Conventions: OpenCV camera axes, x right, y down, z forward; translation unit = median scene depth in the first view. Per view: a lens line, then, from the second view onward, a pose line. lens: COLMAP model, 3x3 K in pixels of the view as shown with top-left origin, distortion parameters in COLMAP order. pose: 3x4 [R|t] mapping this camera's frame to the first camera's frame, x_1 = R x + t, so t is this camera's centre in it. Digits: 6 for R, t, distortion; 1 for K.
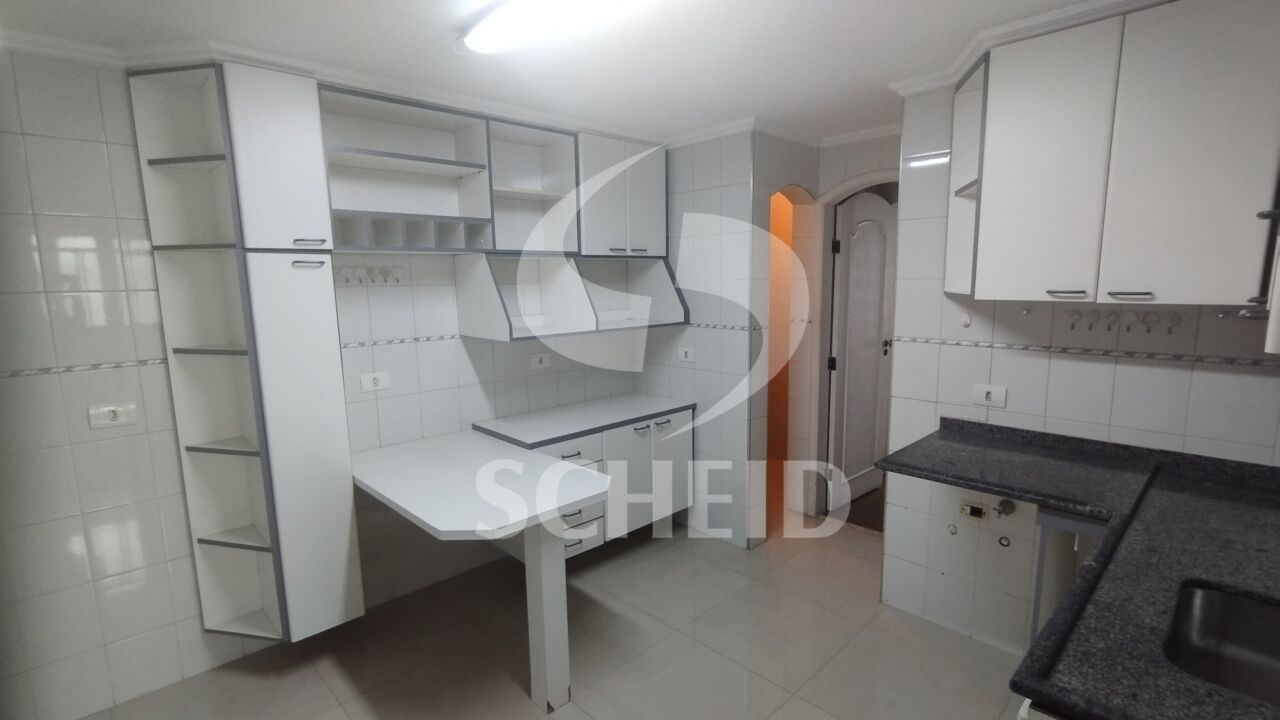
lens RADIAL K [[583.9, 0, 647.1], [0, 583.9, 362.8], [0, 0, 1]] dist [0.001756, -0.000089]
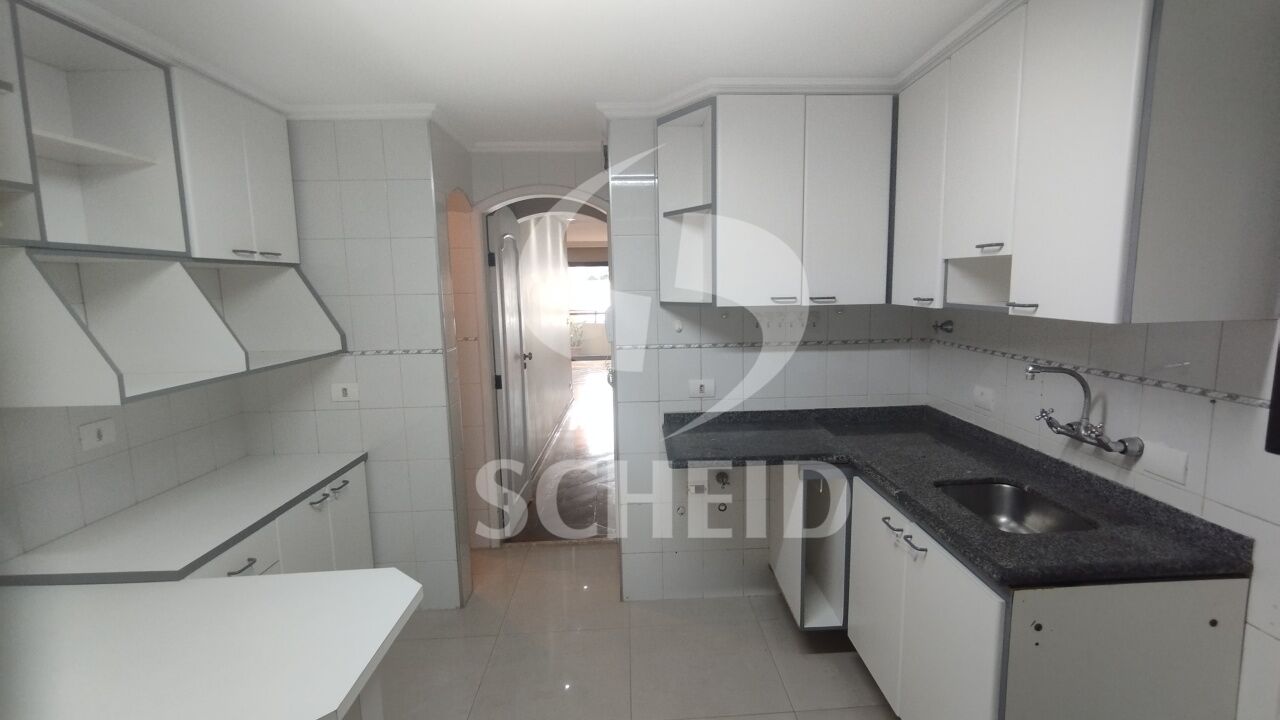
lens RADIAL K [[590.9, 0, 645.3], [0, 590.9, 368.7], [0, 0, 1]] dist [0.001541, -0.011148]
pose [[0.664663, -0.101185, 0.740260, -0.307166], [0.118367, 0.992535, 0.029389, -0.026661], [-0.737707, 0.068089, 0.671678, 0.233611]]
